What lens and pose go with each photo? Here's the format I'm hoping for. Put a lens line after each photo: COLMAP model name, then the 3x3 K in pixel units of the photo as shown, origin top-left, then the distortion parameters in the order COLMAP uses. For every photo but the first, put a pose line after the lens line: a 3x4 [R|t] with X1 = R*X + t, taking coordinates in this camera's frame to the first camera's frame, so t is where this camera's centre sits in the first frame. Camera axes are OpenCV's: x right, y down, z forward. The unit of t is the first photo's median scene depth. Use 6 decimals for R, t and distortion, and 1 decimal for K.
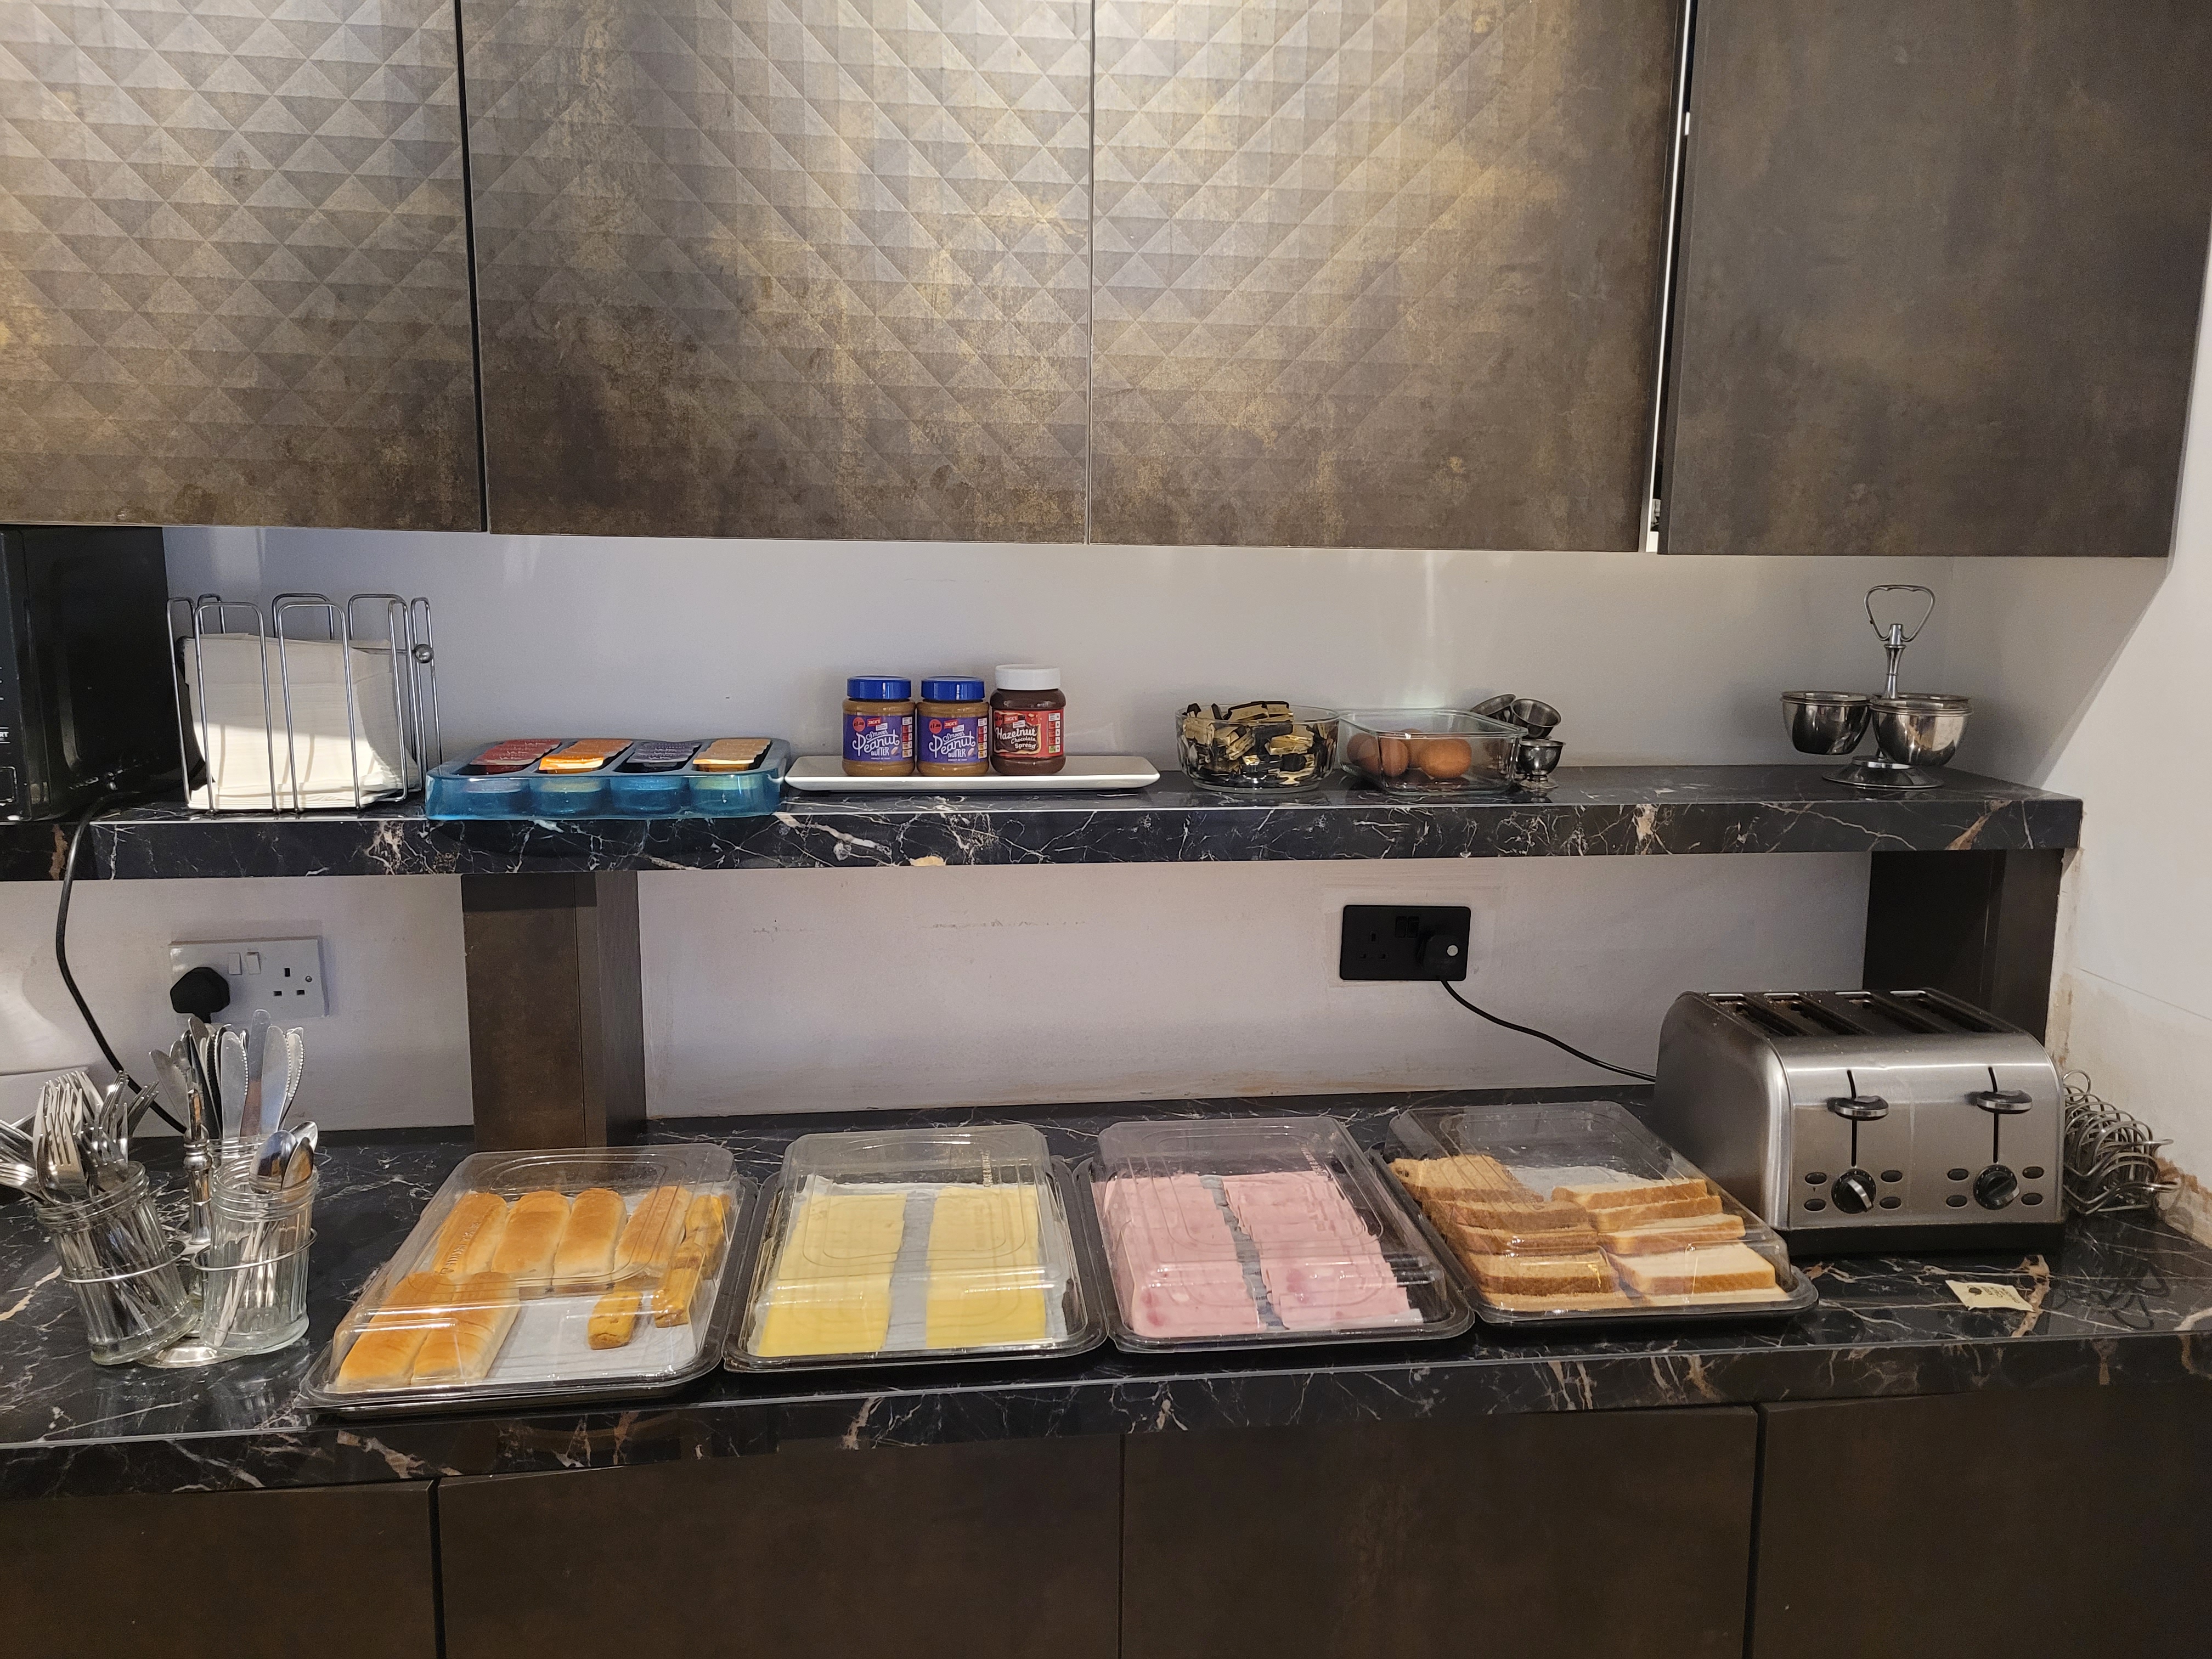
lens RADIAL K [[1668.1, 0, 1133.5], [0, 1668.1, 798.9], [0, 0, 1]] dist [0.059323, -0.046673]
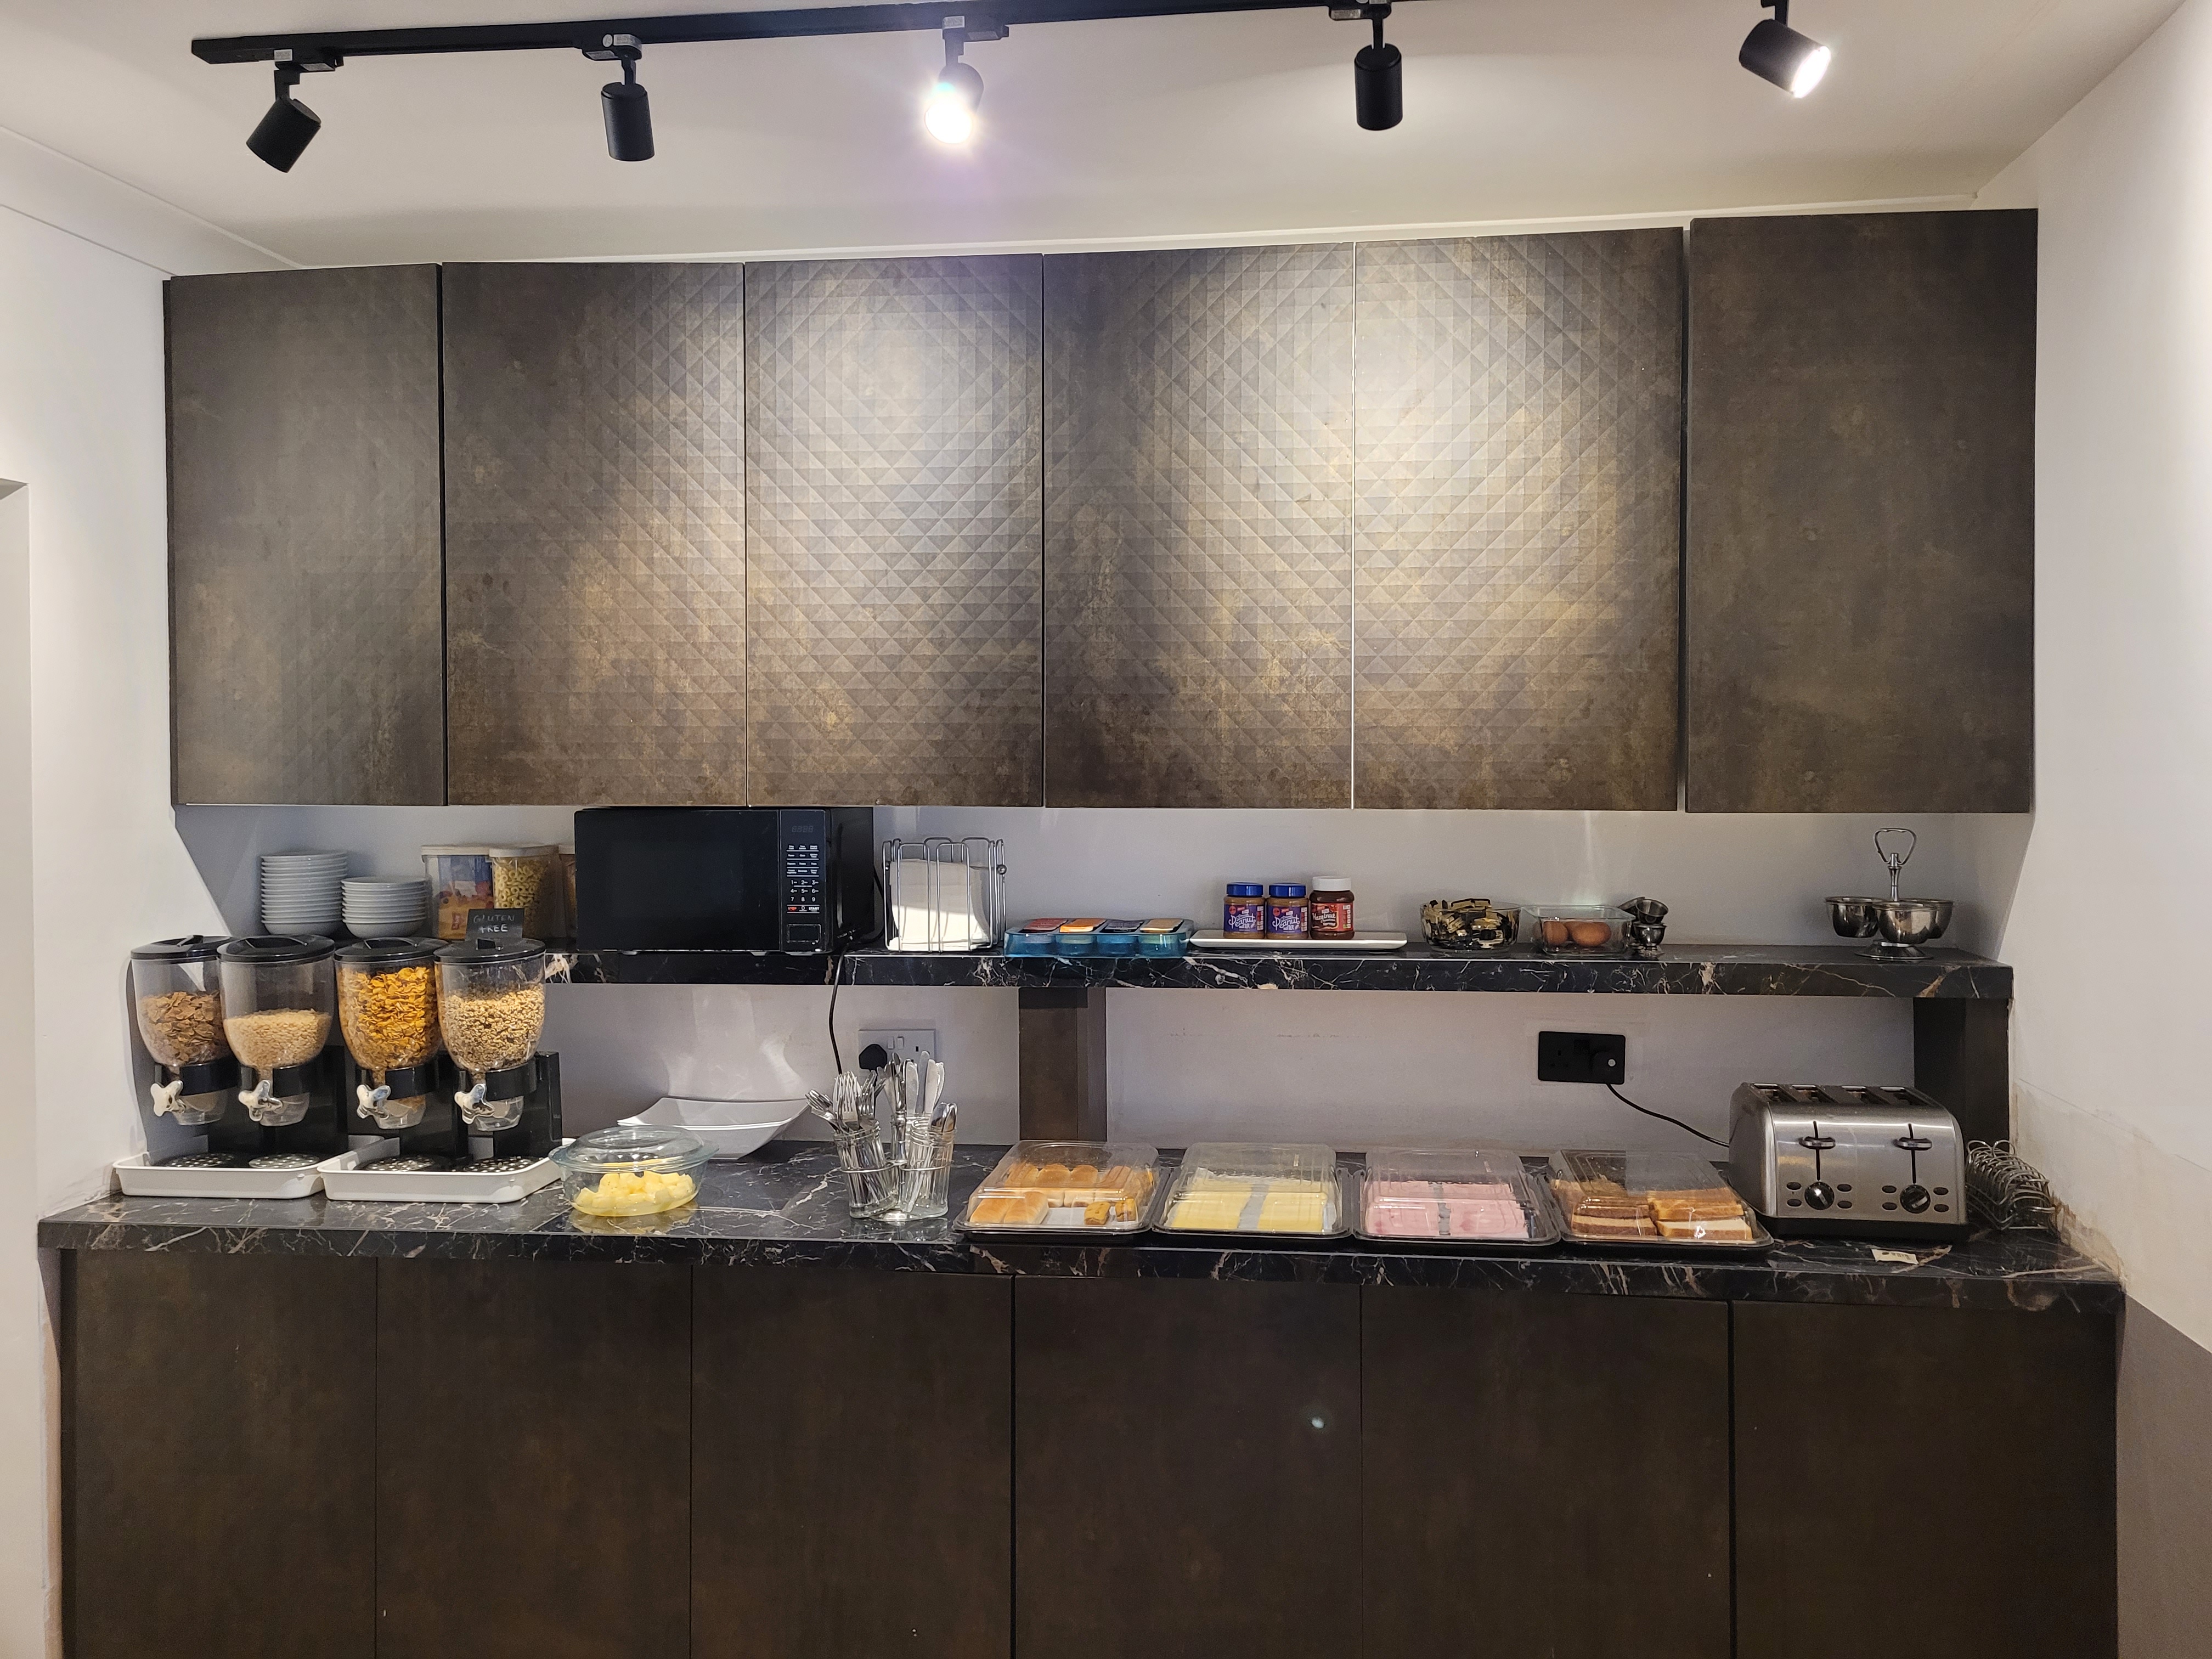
lens RADIAL K [[1668.1, 0, 1133.5], [0, 1668.1, 798.9], [0, 0, 1]] dist [0.059323, -0.046673]
pose [[0.968709, -0.009364, -0.248024, 0.195488], [-0.024149, 0.990991, -0.131733, 0.083954], [0.247023, 0.133600, 0.959755, -0.823261]]
